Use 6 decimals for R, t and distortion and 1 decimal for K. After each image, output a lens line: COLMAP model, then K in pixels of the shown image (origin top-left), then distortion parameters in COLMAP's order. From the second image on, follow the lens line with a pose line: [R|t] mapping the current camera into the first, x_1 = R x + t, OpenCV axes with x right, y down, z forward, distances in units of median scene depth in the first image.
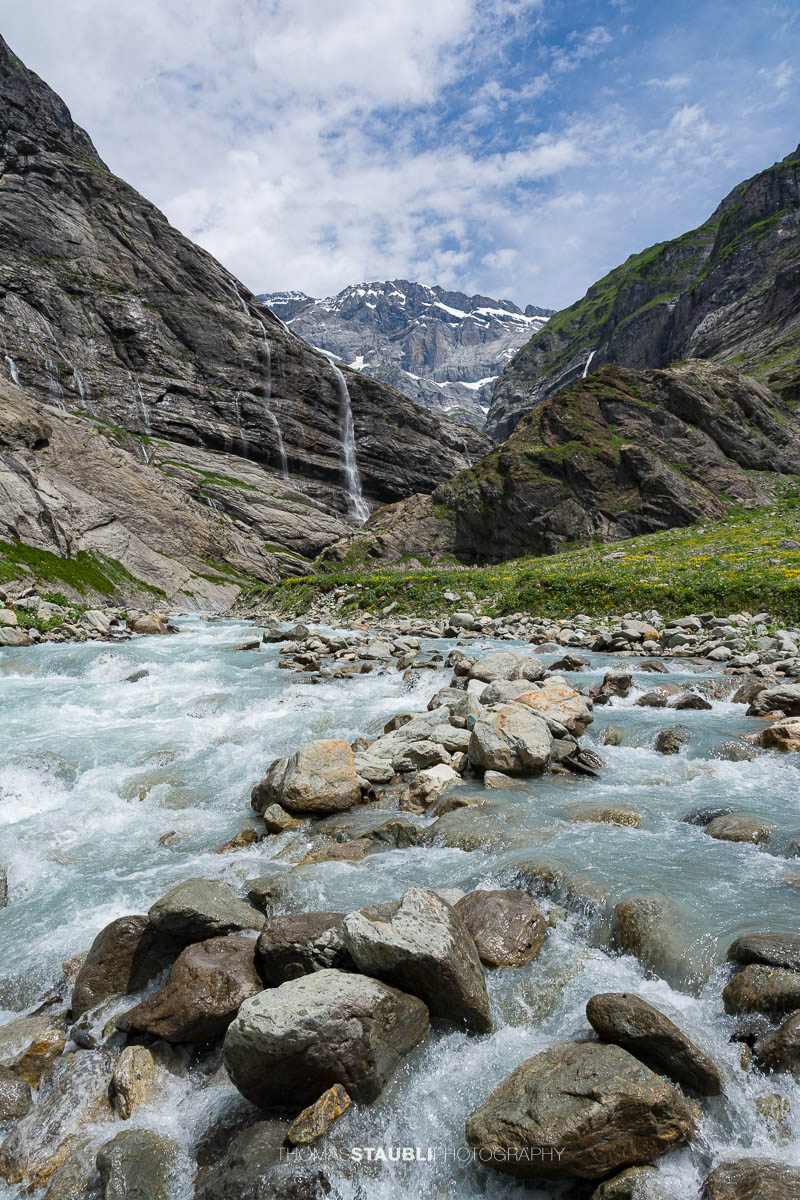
lens RADIAL K [[794.5, 0, 396.2], [0, 794.5, 609.7], [0, 0, 1]] dist [-0.017363, 0.003215]
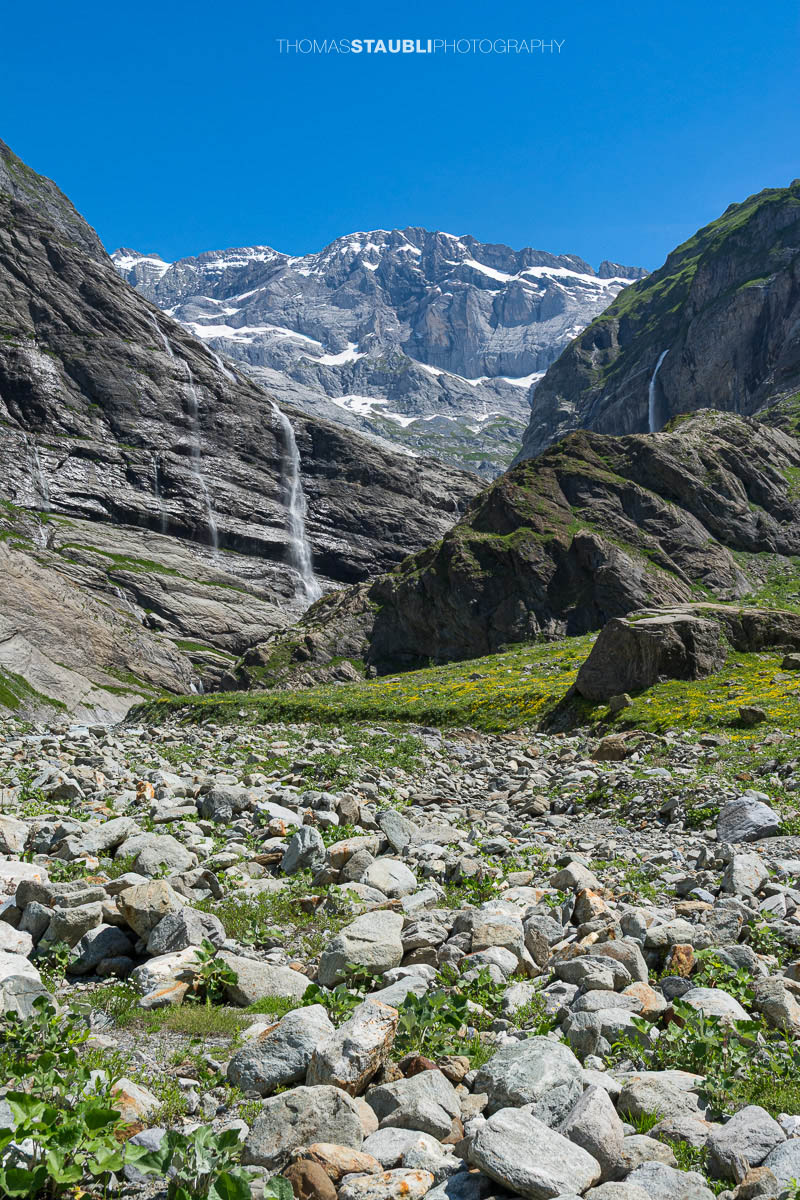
lens RADIAL K [[1228.5, 0, 396.2], [0, 1228.5, 604.4], [0, 0, 1]] dist [0.026260, 0.000000]
pose [[0.999766, -0.011521, -0.018299, 0.067702], [0.009814, 0.995820, -0.090804, -0.001245], [0.019269, 0.090604, 0.995701, -0.239326]]
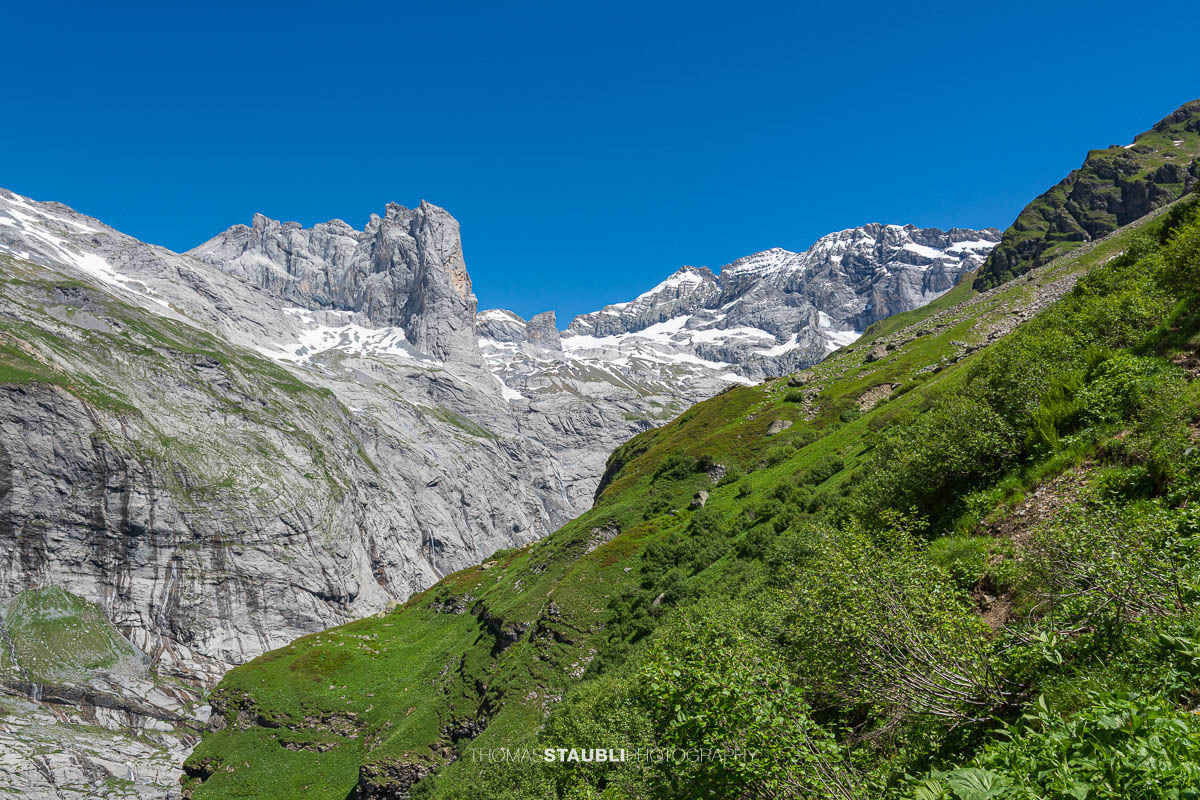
lens RADIAL K [[794.5, 0, 593.9], [0, 794.5, 401.1], [0, 0, 1]] dist [-0.017363, 0.003215]
pose [[0.875216, -0.090783, -0.475137, 1.723265], [0.028453, 0.990192, -0.136783, -1.022845], [0.482894, 0.106195, 0.869216, 0.464713]]
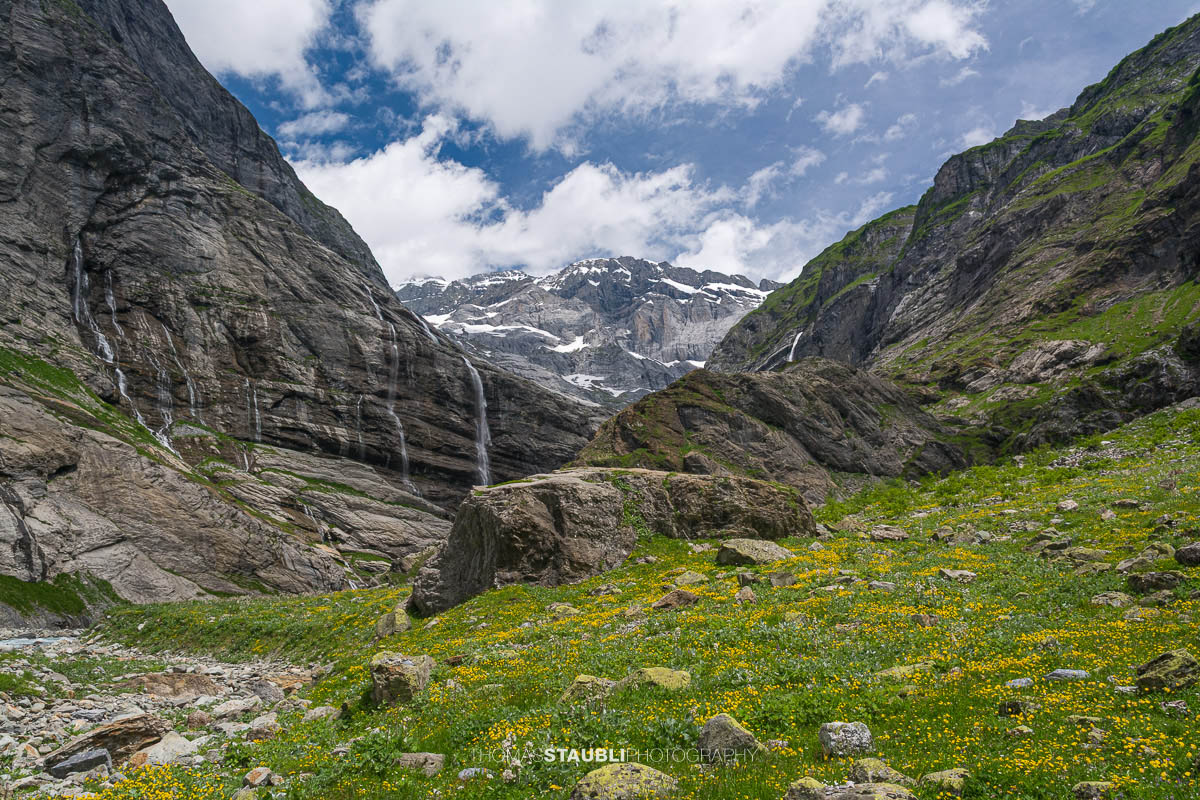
lens RADIAL K [[904.8, 0, 597.4], [0, 904.8, 400.7], [0, 0, 1]] dist [-0.013340, 0.012457]
pose [[0.999100, -0.015368, -0.039526, 0.139346], [0.005779, 0.972674, -0.232102, -0.004640], [0.042013, 0.231665, 0.971888, -0.080956]]
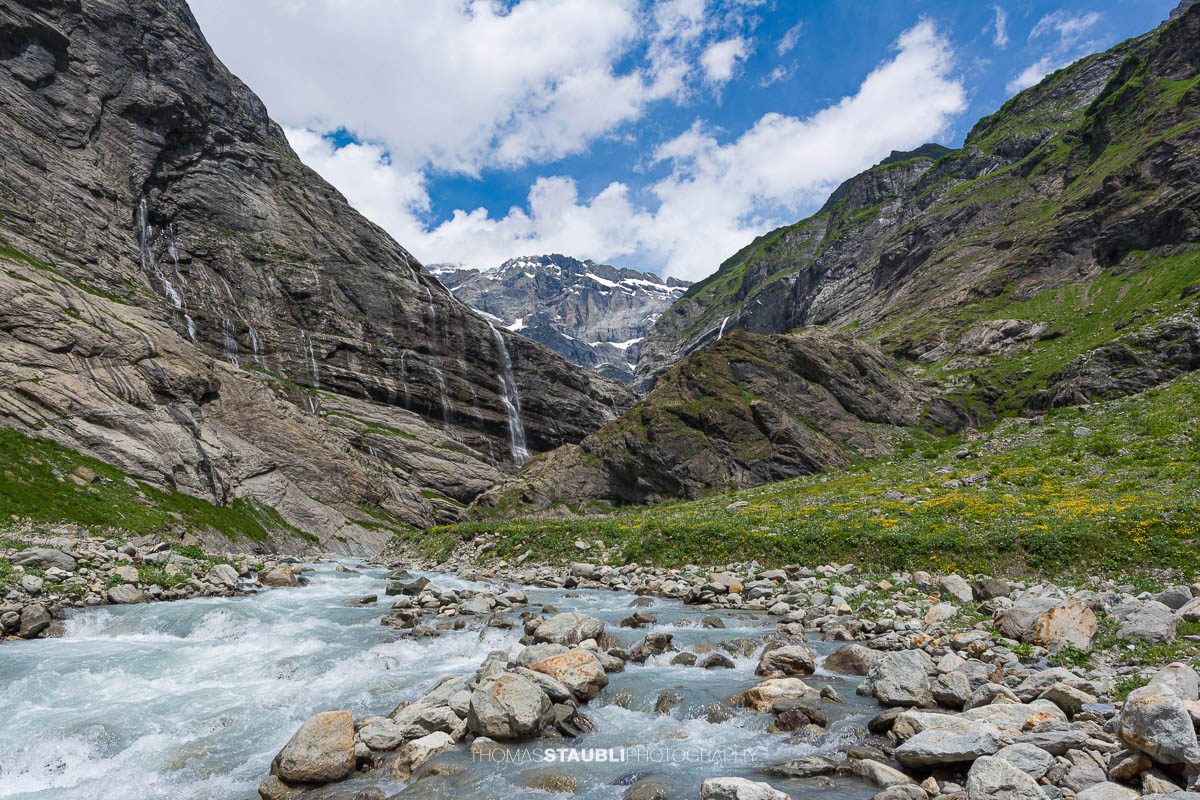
lens RADIAL K [[744.8, 0, 593.3], [0, 744.8, 393.9], [0, 0, 1]] dist [0.016034, -0.009473]
pose [[0.998439, 0.006931, 0.055425, 0.004320], [0.004740, 0.978179, -0.207708, -0.001078], [-0.055655, 0.207646, 0.976619, -0.002952]]
